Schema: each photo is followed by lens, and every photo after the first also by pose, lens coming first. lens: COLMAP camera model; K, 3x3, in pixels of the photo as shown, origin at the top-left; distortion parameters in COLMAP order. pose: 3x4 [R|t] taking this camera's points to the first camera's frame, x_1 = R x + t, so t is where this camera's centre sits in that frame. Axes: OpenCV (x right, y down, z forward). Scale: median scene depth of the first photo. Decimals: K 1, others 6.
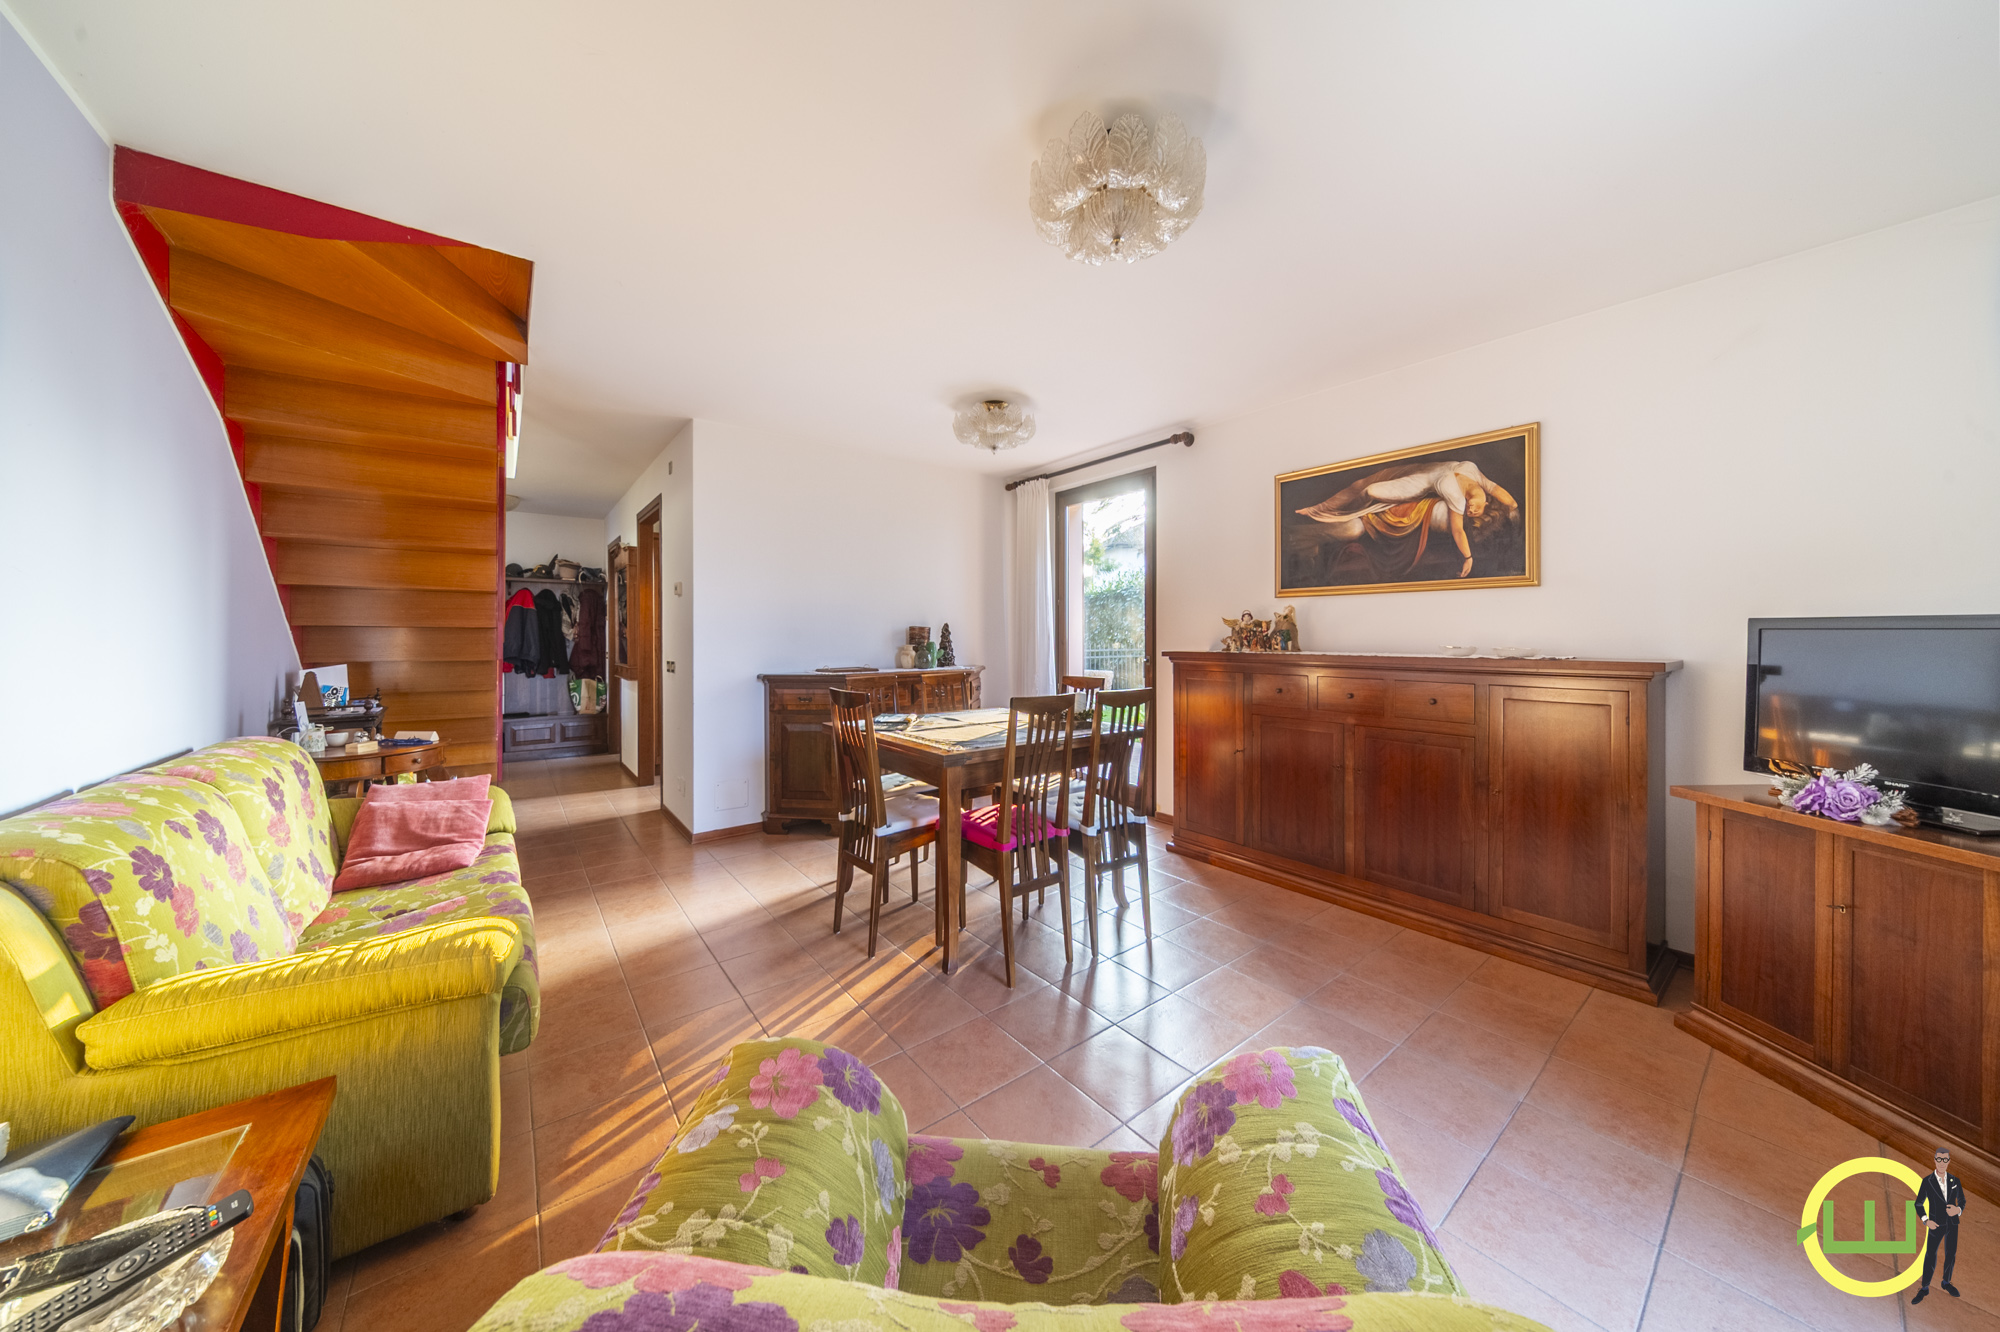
lens RADIAL K [[647.2, 0, 1006.0], [0, 647.2, 623.2], [0, 0, 1]] dist [0.000232, 0.000011]
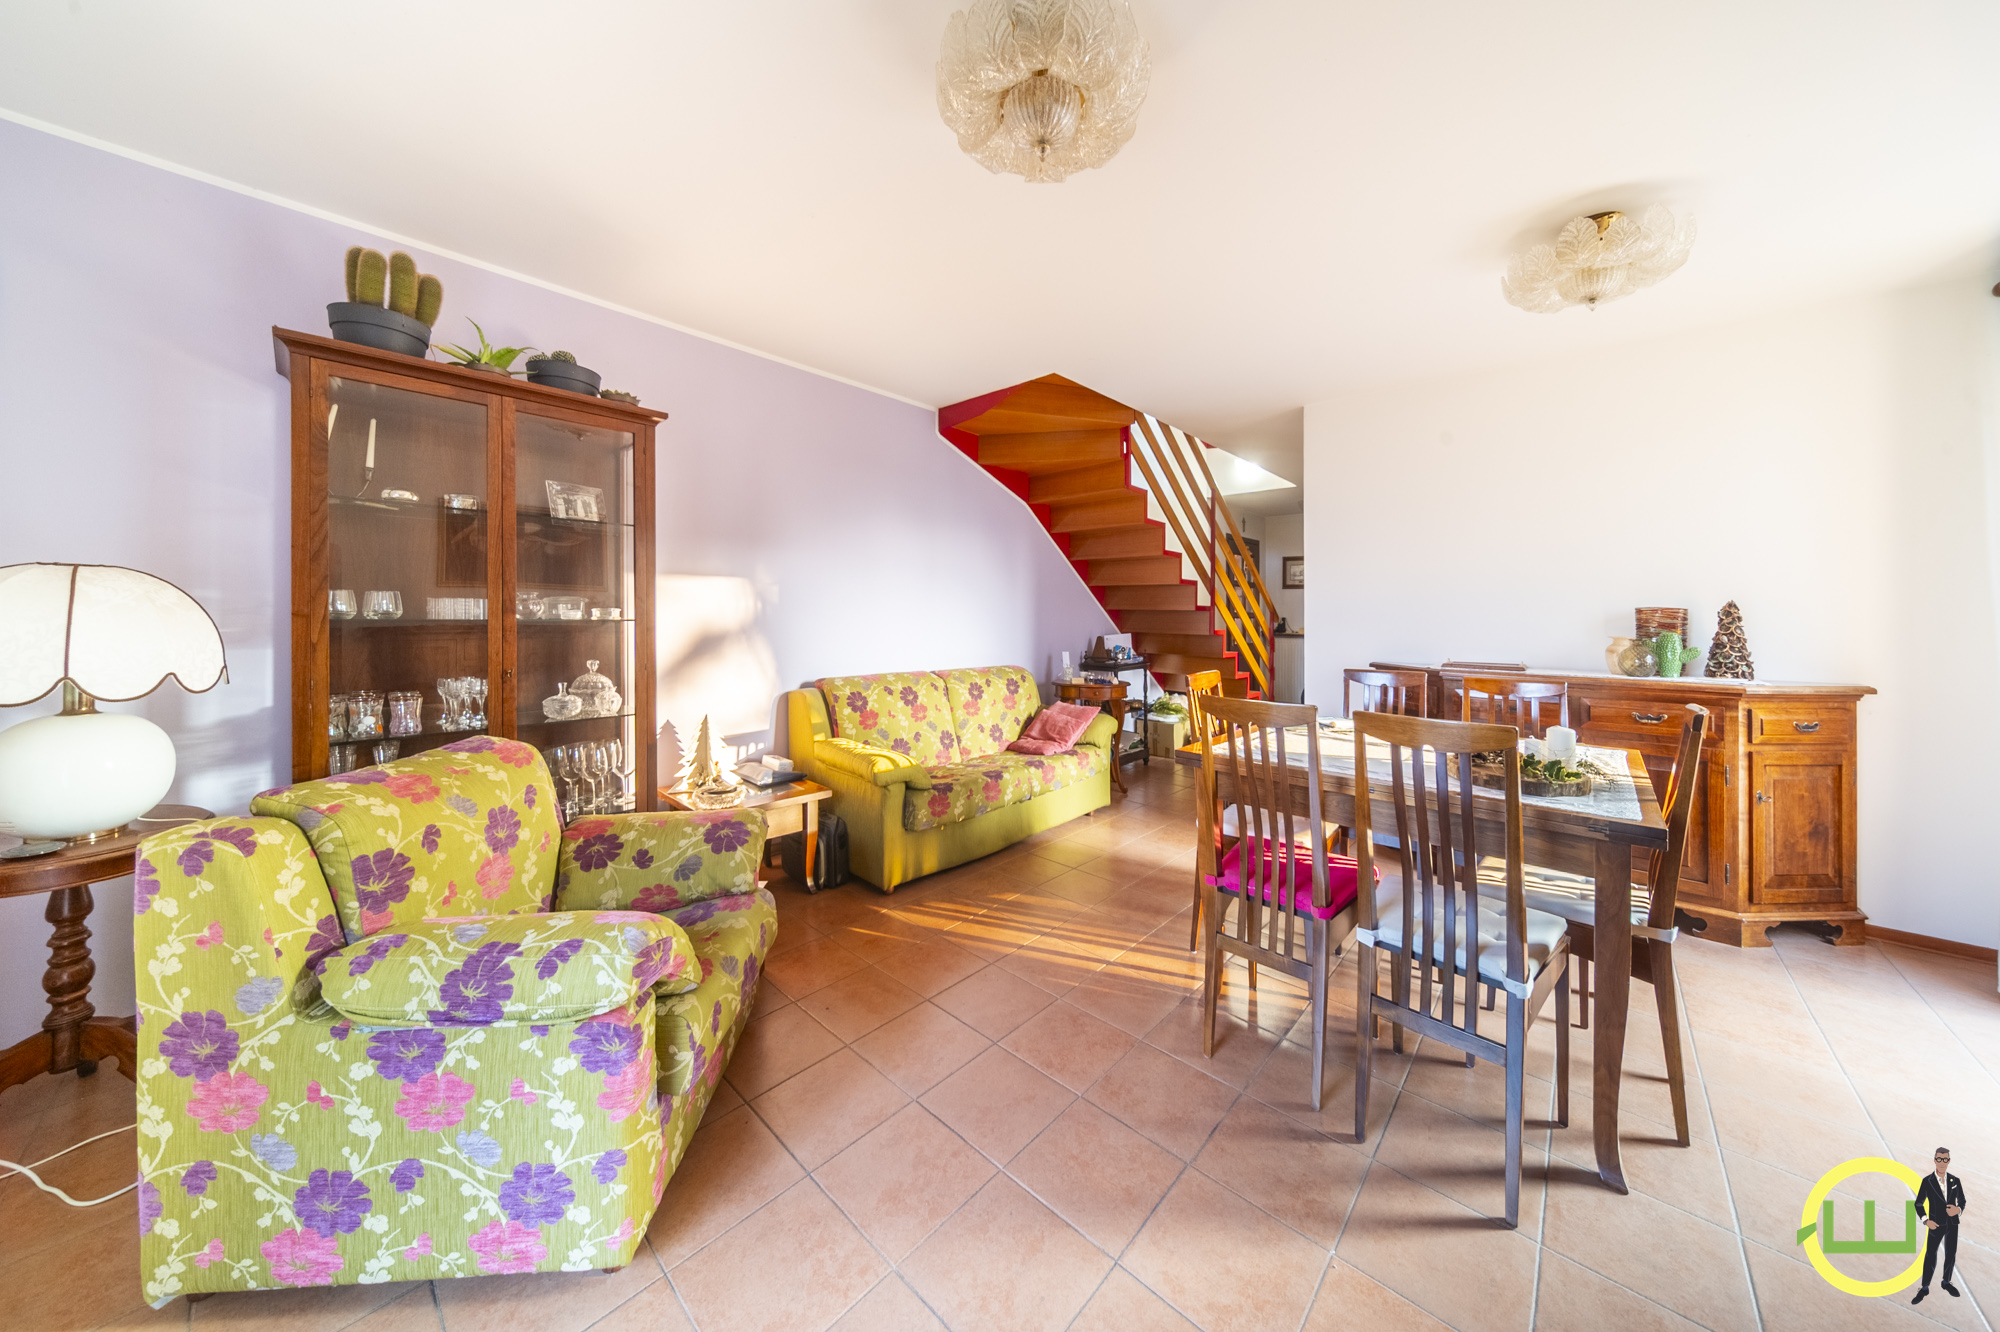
lens RADIAL K [[647.2, 0, 1006.0], [0, 647.2, 623.2], [0, 0, 1]] dist [0.000232, 0.000011]
pose [[0.163619, 0.007087, -0.986498, 0.726072], [0.003983, 0.999961, 0.007845, 0.023170], [0.986516, -0.005213, 0.163585, 0.604446]]
